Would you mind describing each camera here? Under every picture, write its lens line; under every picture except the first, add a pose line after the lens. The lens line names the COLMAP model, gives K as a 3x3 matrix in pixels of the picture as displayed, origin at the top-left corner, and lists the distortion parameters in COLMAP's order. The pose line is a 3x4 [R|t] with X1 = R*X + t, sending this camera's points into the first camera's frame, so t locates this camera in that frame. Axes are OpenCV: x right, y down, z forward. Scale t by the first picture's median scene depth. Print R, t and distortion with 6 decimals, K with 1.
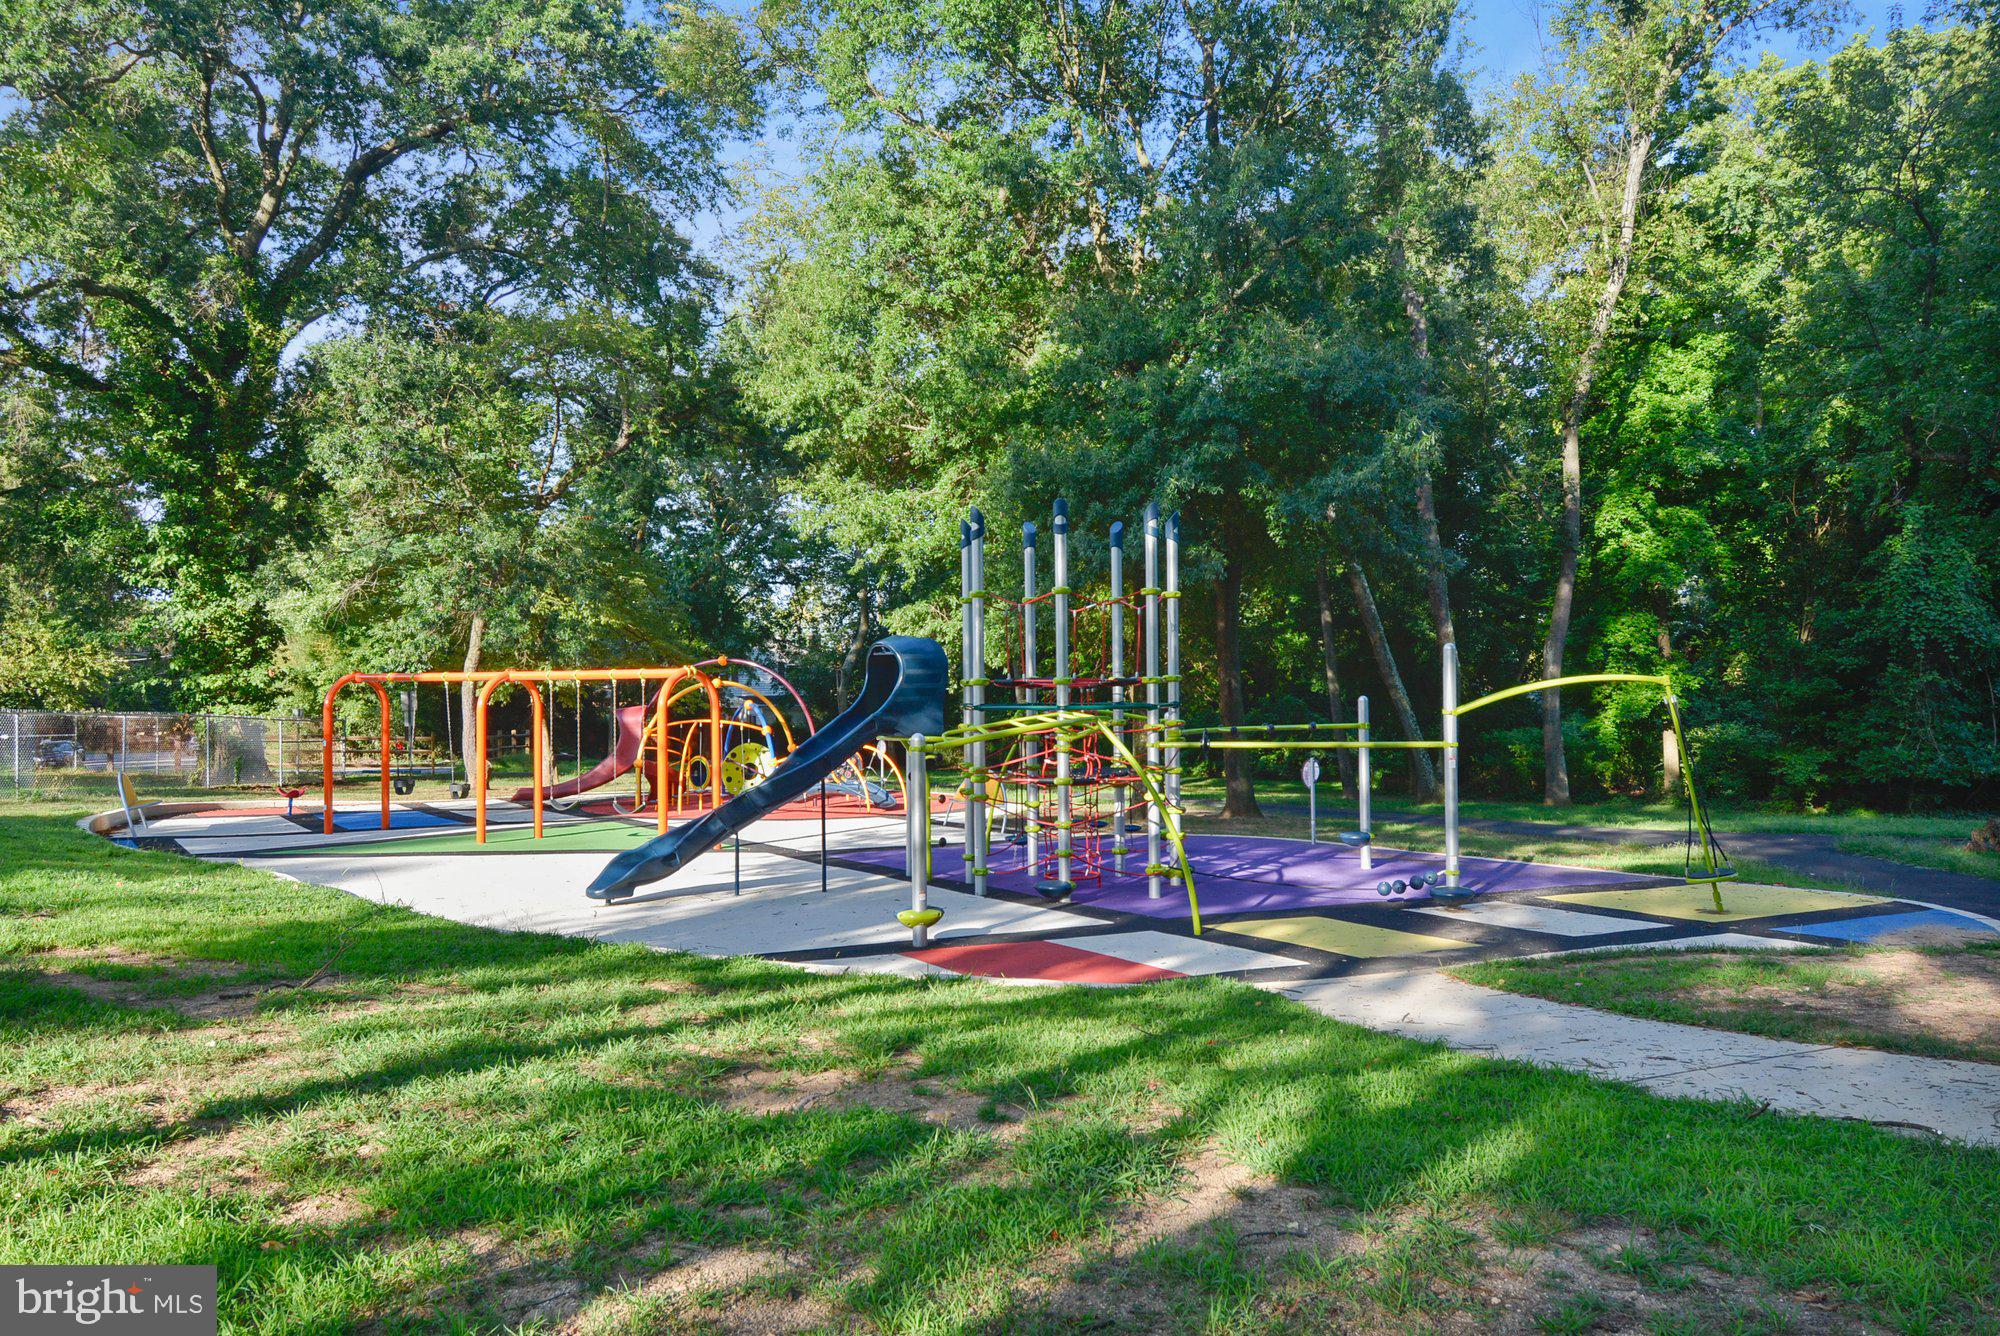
lens RADIAL K [[1026.7, 0, 999.1], [0, 1026.7, 669.3], [0, 0, 1]] dist [0.004525, 0.000132]
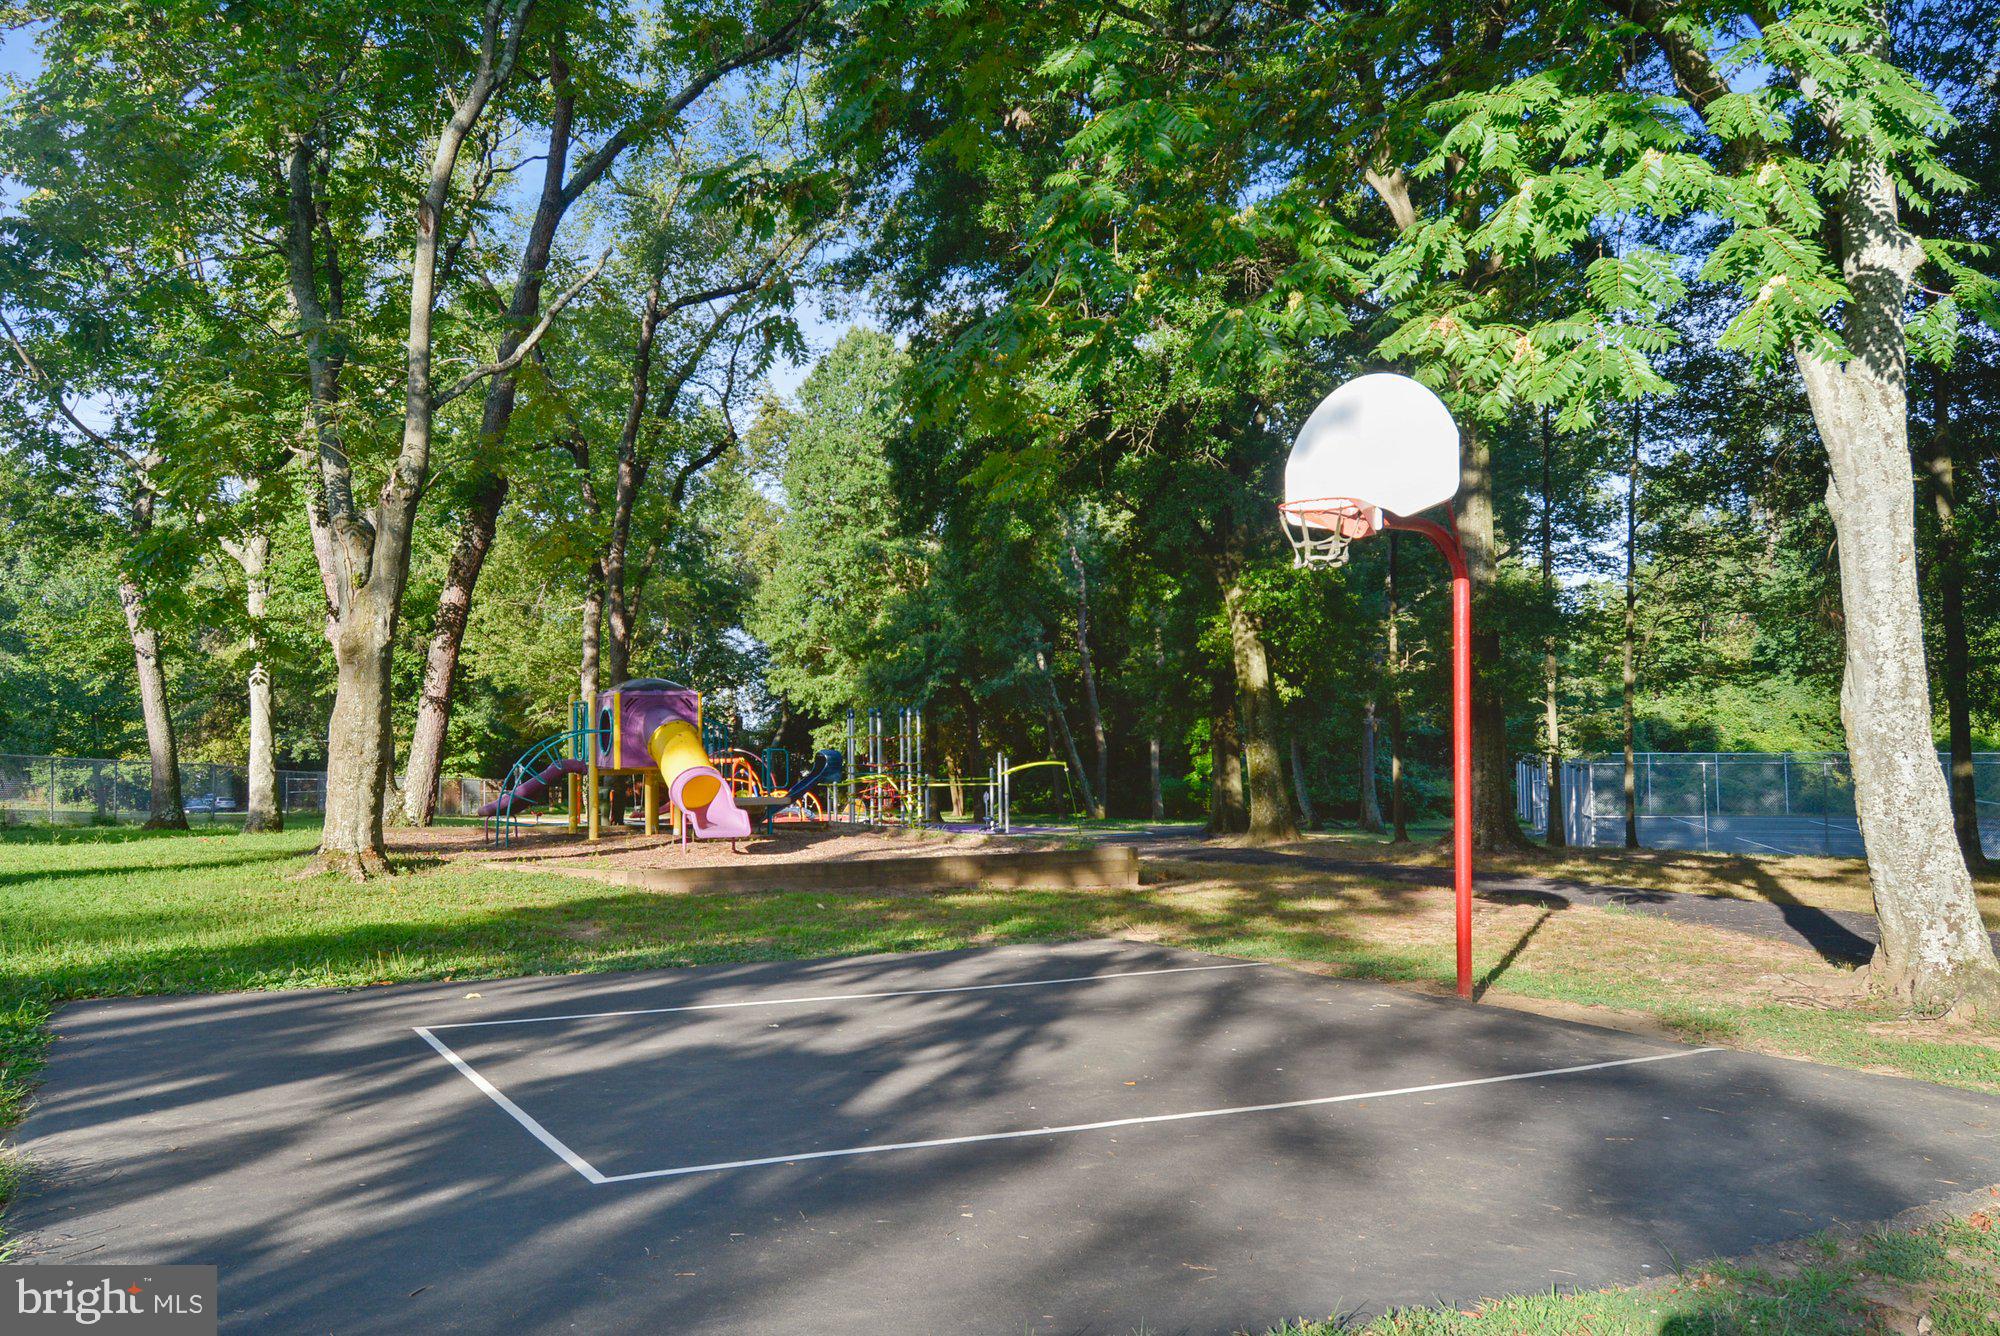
lens RADIAL K [[1026.7, 0, 998.4], [0, 1026.7, 664.8], [0, 0, 1]] dist [0.004525, 0.000132]
pose [[0.993274, 0.000810, 0.115782, 0.035436], [0.005669, 0.998436, -0.055621, -0.071069], [-0.115646, 0.055903, 0.991716, -1.336807]]
